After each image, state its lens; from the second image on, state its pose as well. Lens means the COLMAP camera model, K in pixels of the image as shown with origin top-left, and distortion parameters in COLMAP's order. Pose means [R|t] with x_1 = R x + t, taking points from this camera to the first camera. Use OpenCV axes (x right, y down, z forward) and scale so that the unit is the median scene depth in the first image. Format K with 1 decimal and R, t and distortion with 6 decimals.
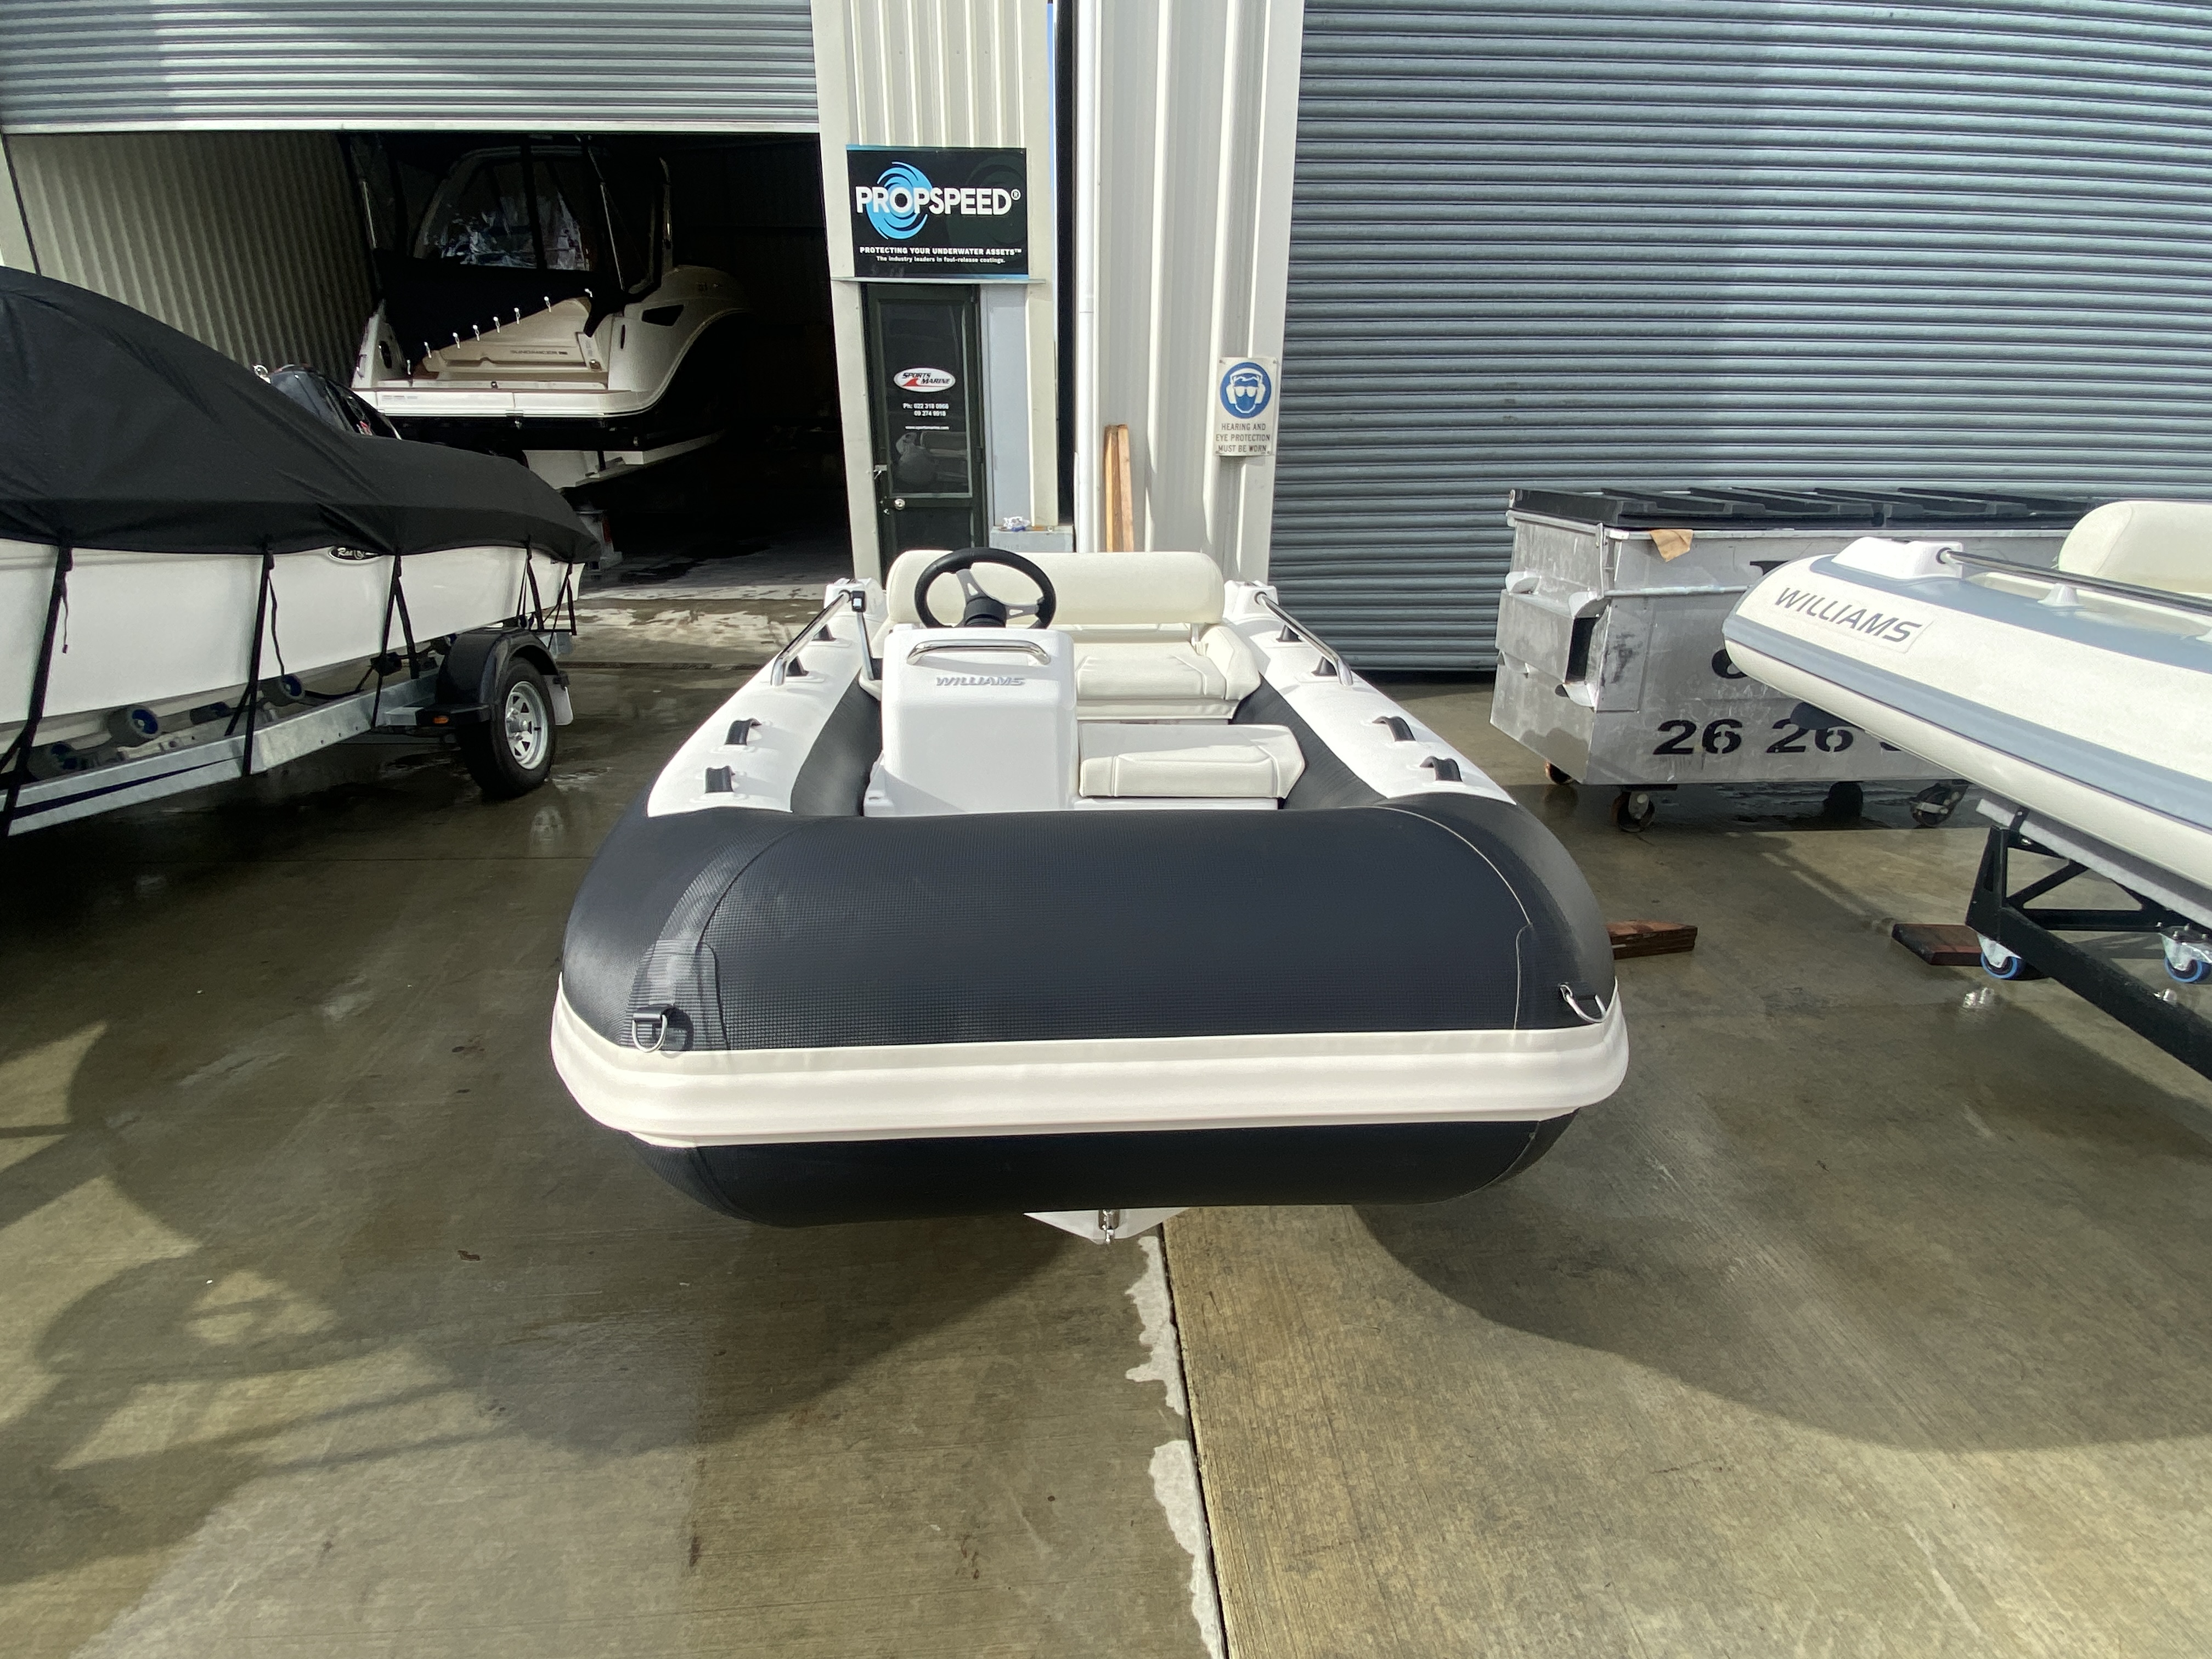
lens RADIAL K [[1136.2, 0, 1097.6], [0, 1136.2, 874.0], [0, 0, 1]] dist [0.018104, -0.020206]
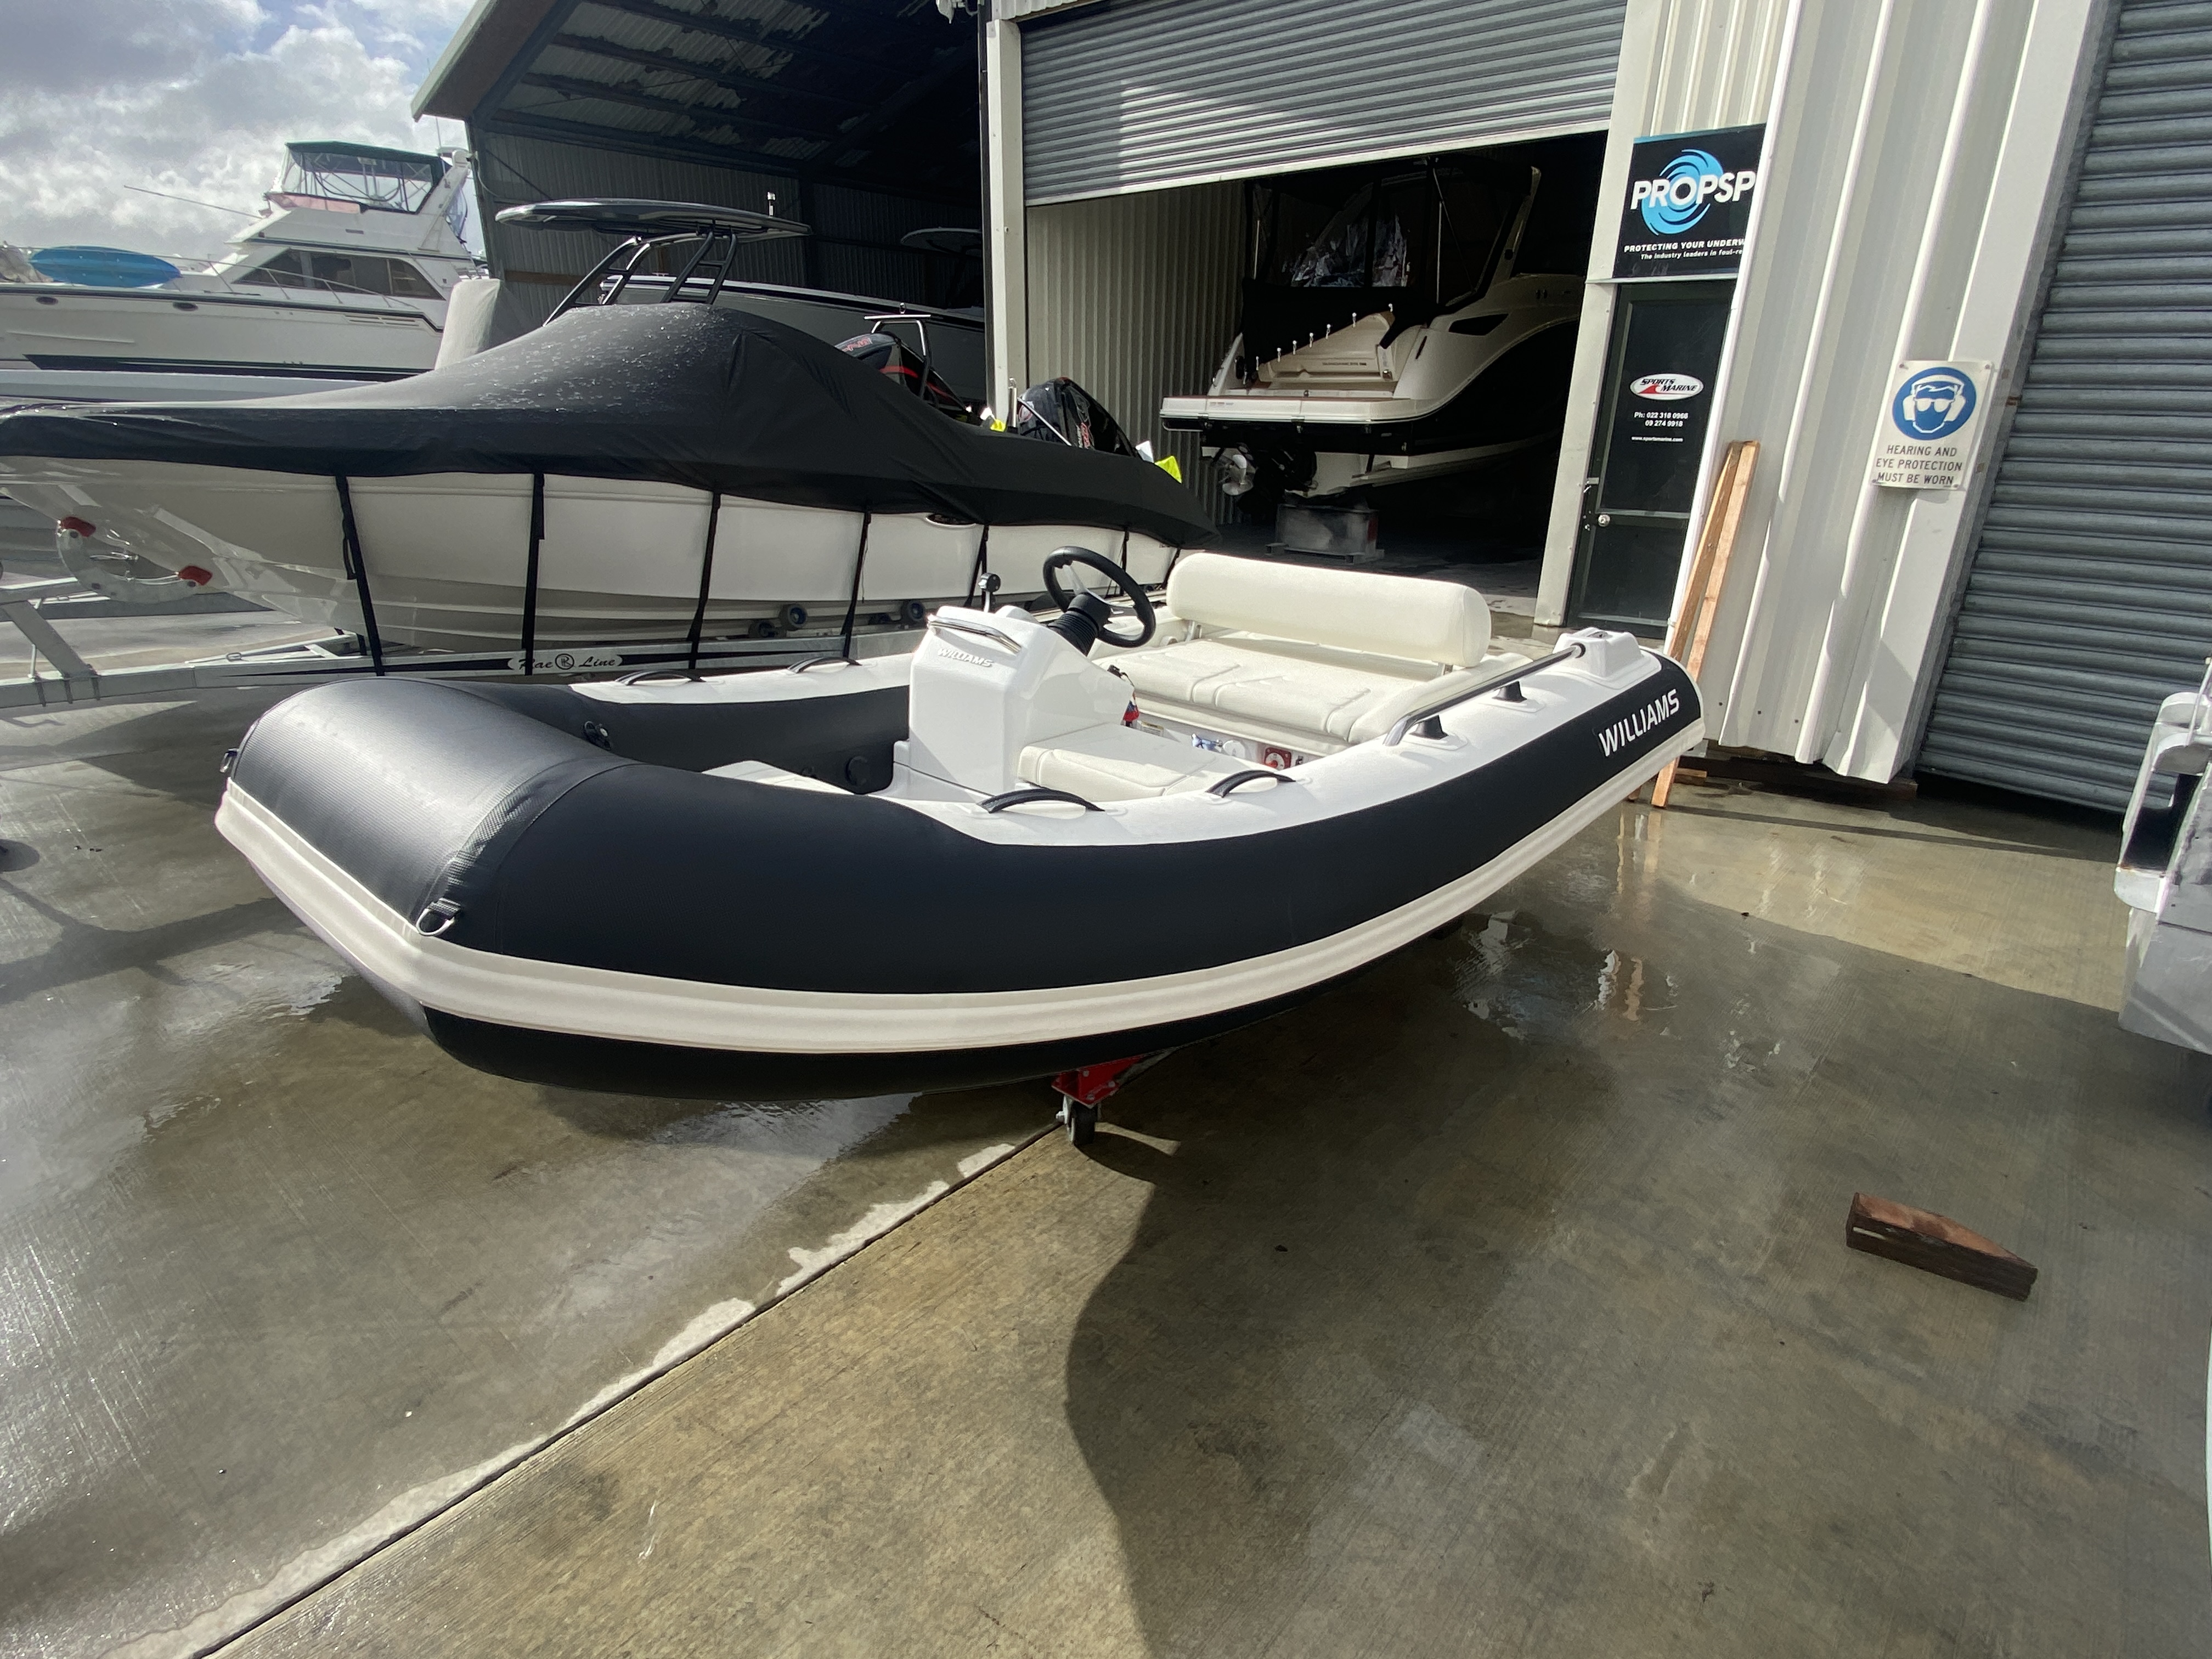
lens RADIAL K [[1136.2, 0, 1059.0], [0, 1136.2, 856.2], [0, 0, 1]] dist [0.018104, -0.020206]
pose [[0.692198, 0.274053, -0.667650, 0.312575], [-0.285480, 0.953619, 0.095458, -0.046137], [0.662844, 0.124525, 0.738330, 0.098301]]
